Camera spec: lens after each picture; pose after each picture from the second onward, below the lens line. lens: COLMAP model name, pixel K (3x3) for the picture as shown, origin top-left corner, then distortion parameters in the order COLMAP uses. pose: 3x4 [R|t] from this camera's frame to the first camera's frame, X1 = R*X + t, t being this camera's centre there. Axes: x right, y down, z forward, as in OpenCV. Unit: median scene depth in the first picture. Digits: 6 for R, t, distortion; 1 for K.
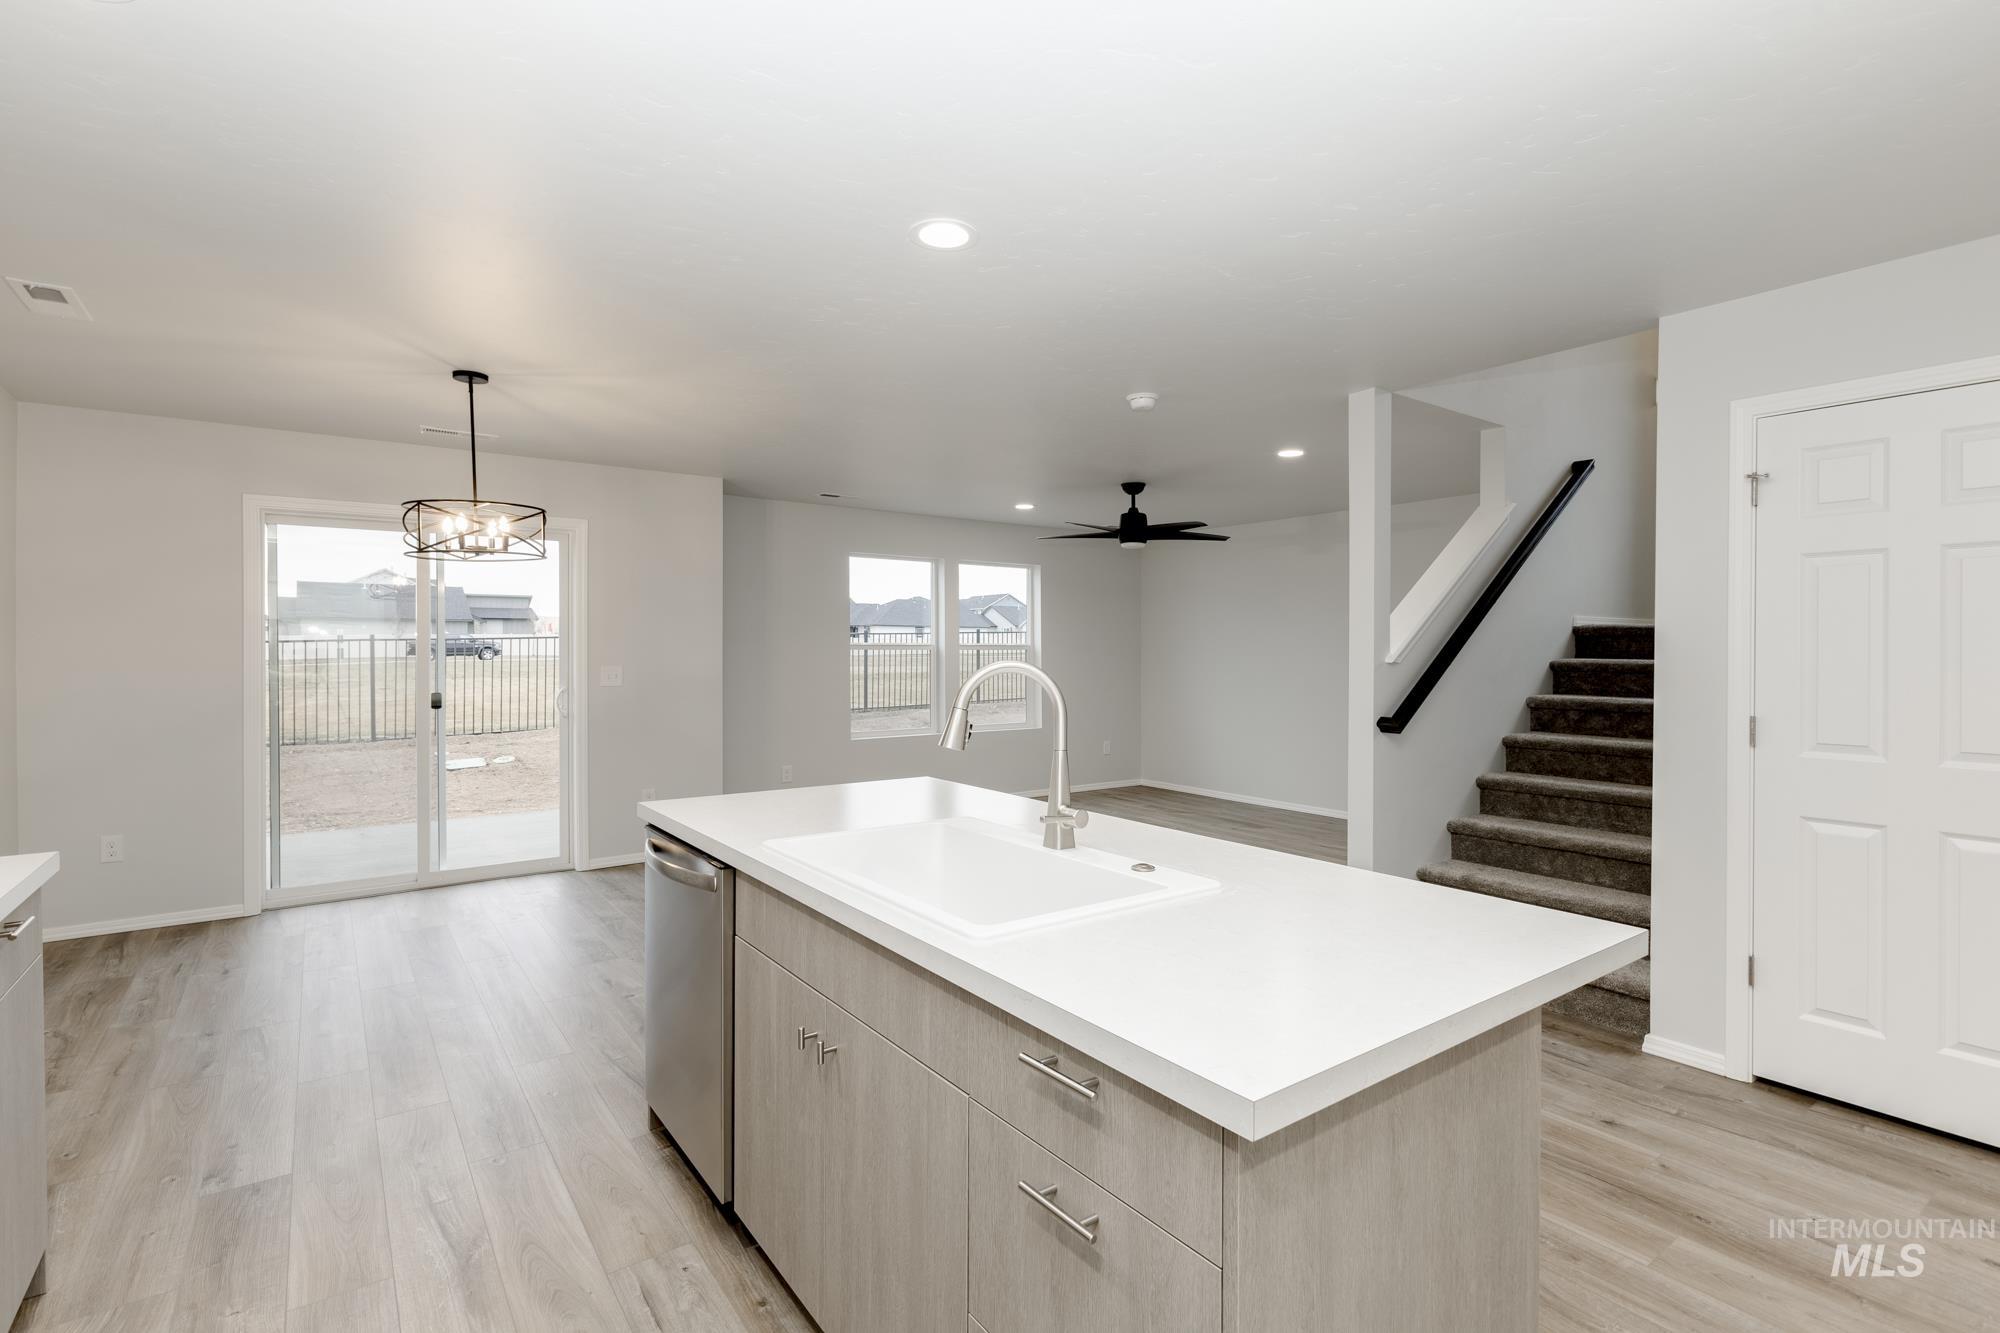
lens RADIAL K [[935.5, 0, 1000.4], [0, 935.5, 641.8], [0, 0, 1]] dist [0.006841, -0.003311]
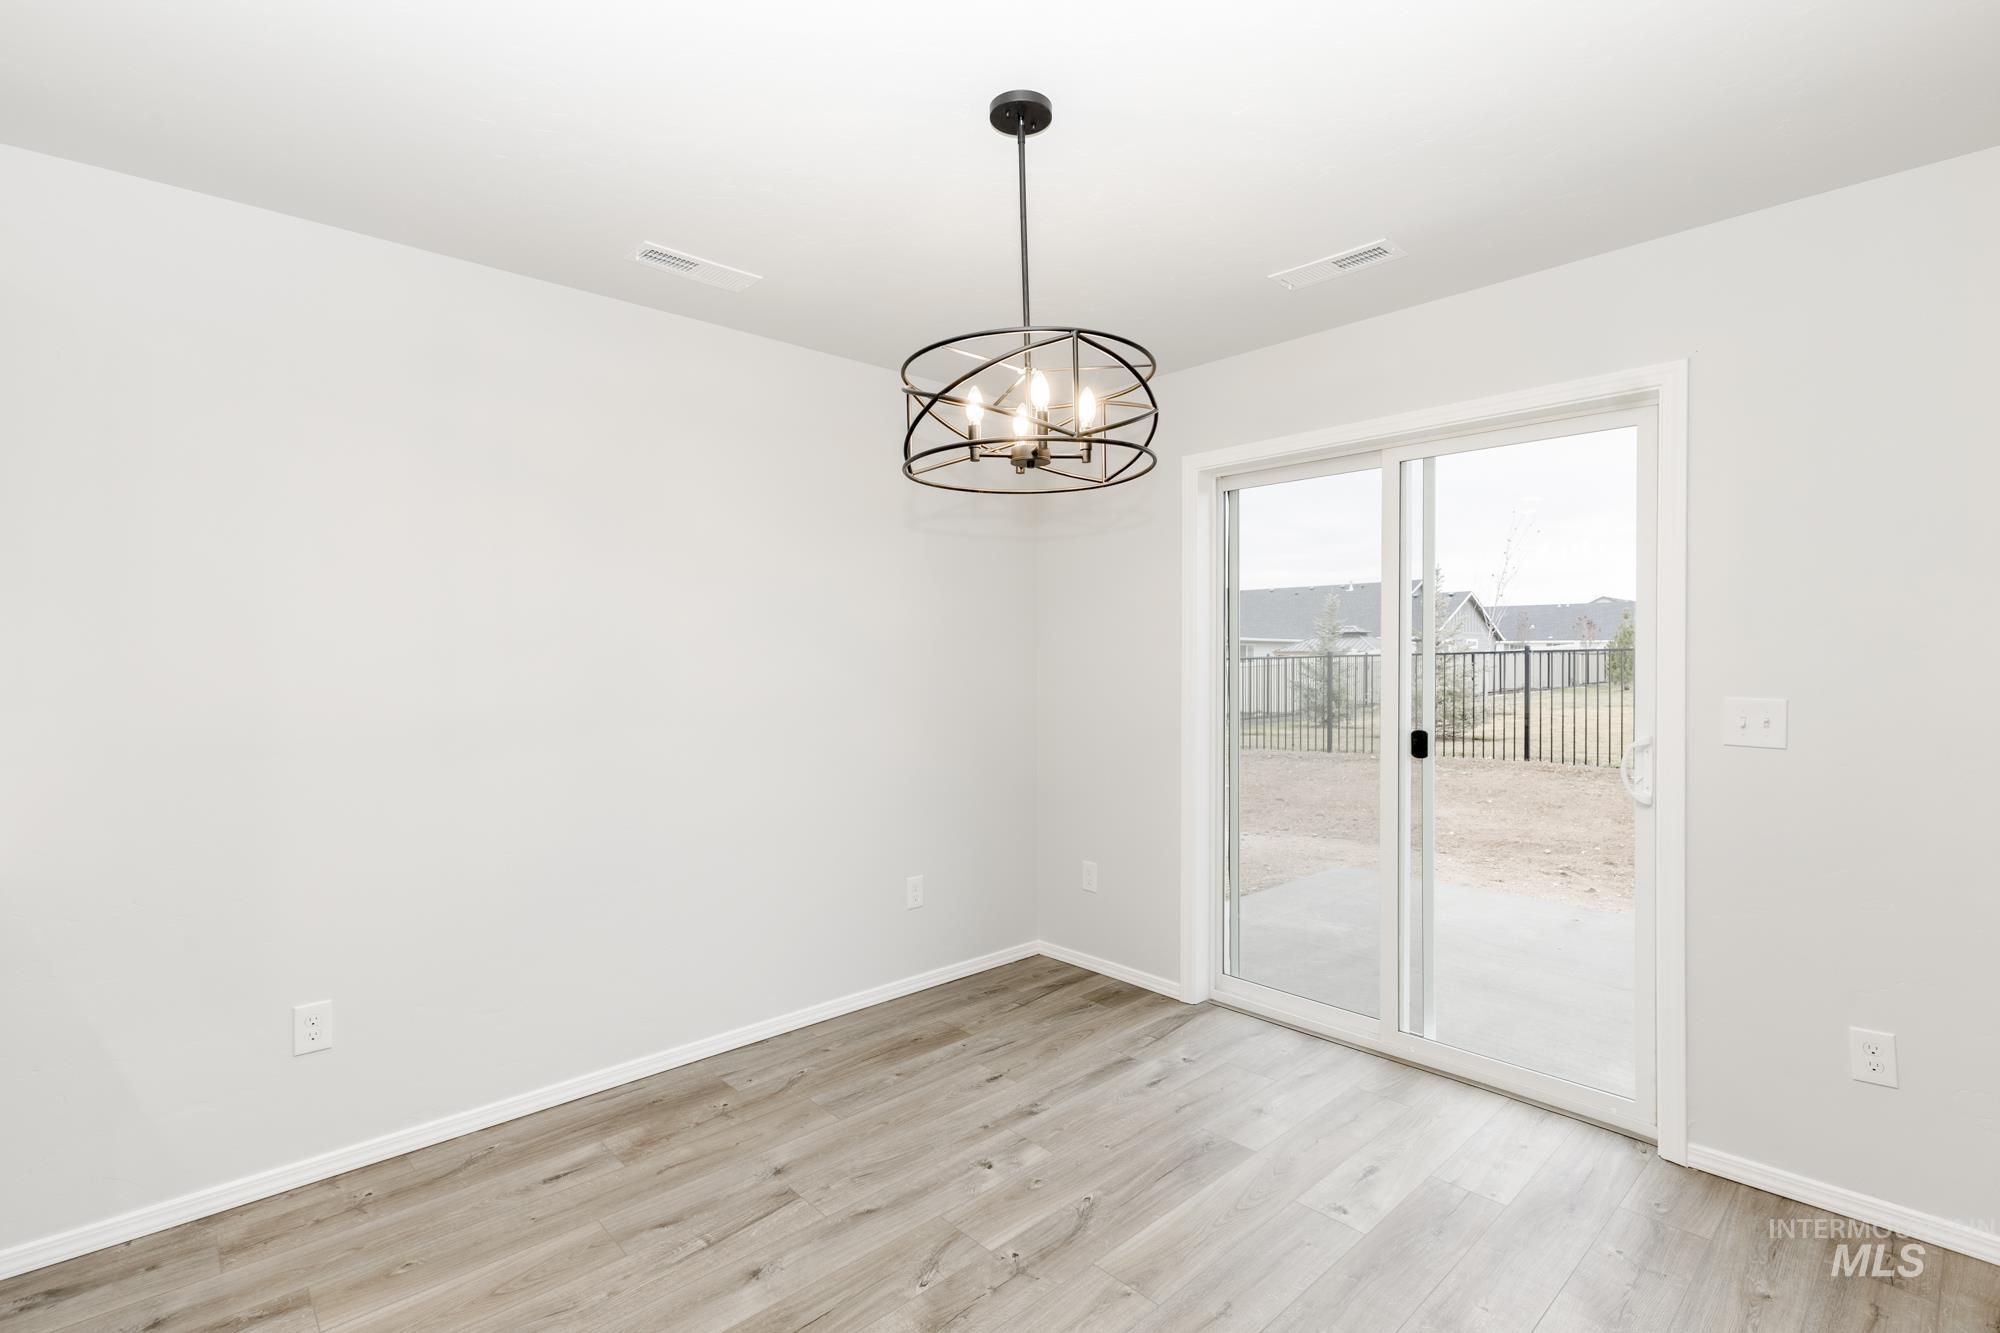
lens RADIAL K [[935.5, 0, 997.5], [0, 935.5, 658.0], [0, 0, 1]] dist [0.006841, -0.003311]
pose [[0.125006, -0.000524, -0.992156, -0.062152], [0.008468, 0.999964, 0.000539, 0.008111], [0.992120, -0.008469, 0.125006, 0.862069]]
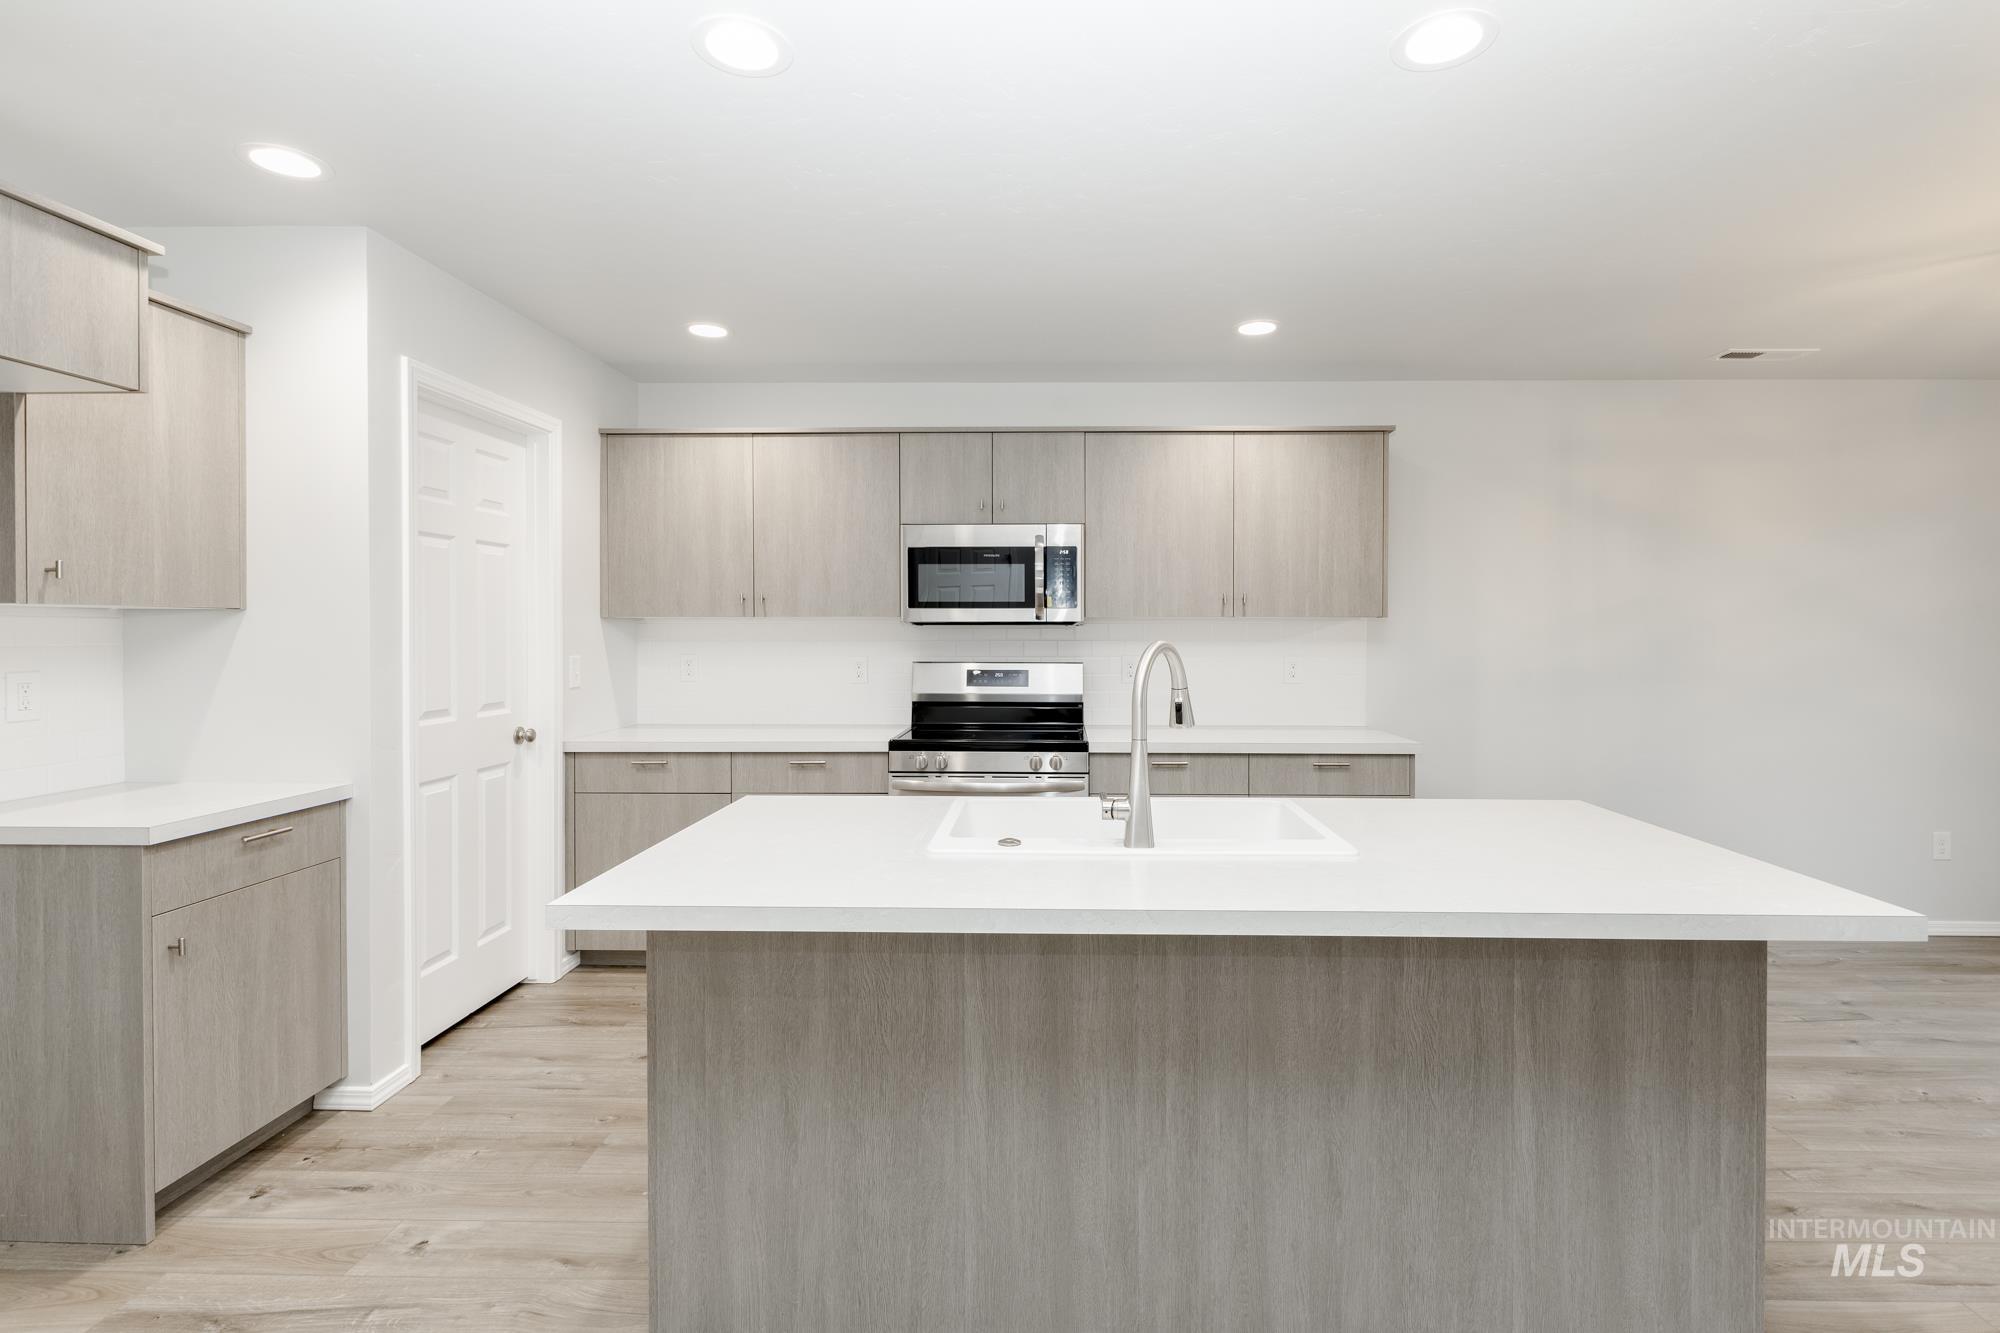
lens RADIAL K [[935.5, 0, 1046.2], [0, 935.5, 640.2], [0, 0, 1]] dist [0.006841, -0.003311]
pose [[-0.599010, 0.005026, -0.800726, 0.413948], [0.001422, 0.999985, 0.005213, 0.006723], [0.800740, 0.001984, -0.599009, 0.726964]]
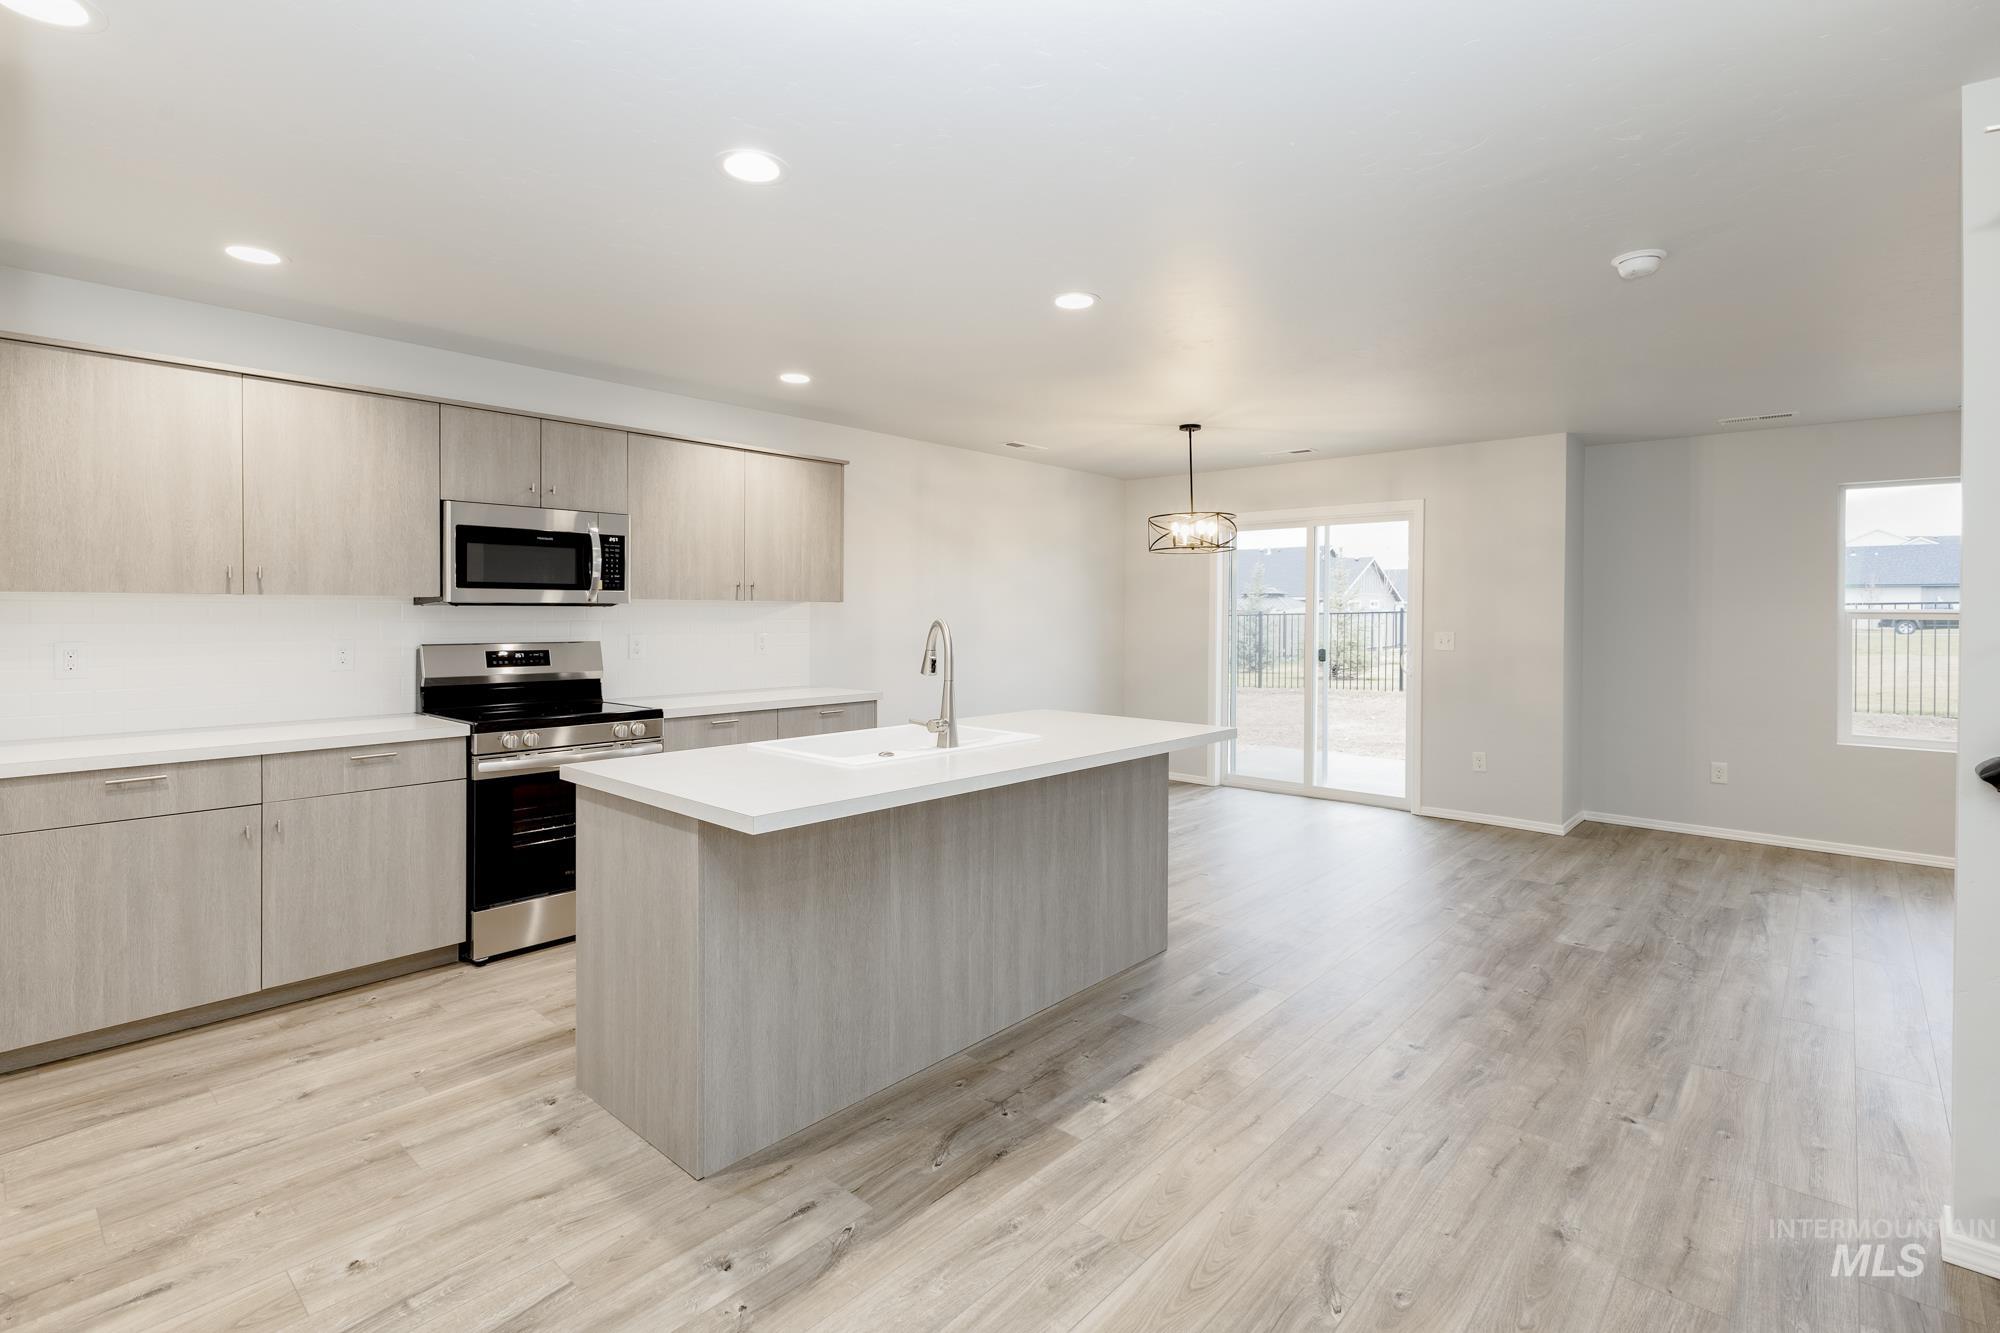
lens RADIAL K [[935.5, 0, 1013.2], [0, 935.5, 625.0], [0, 0, 1]] dist [0.006841, -0.003311]
pose [[0.221376, 0.010717, -0.975130, 0.738132], [0.003190, 0.999926, 0.011714, 0.005953], [0.975183, -0.005704, 0.221325, 0.385943]]
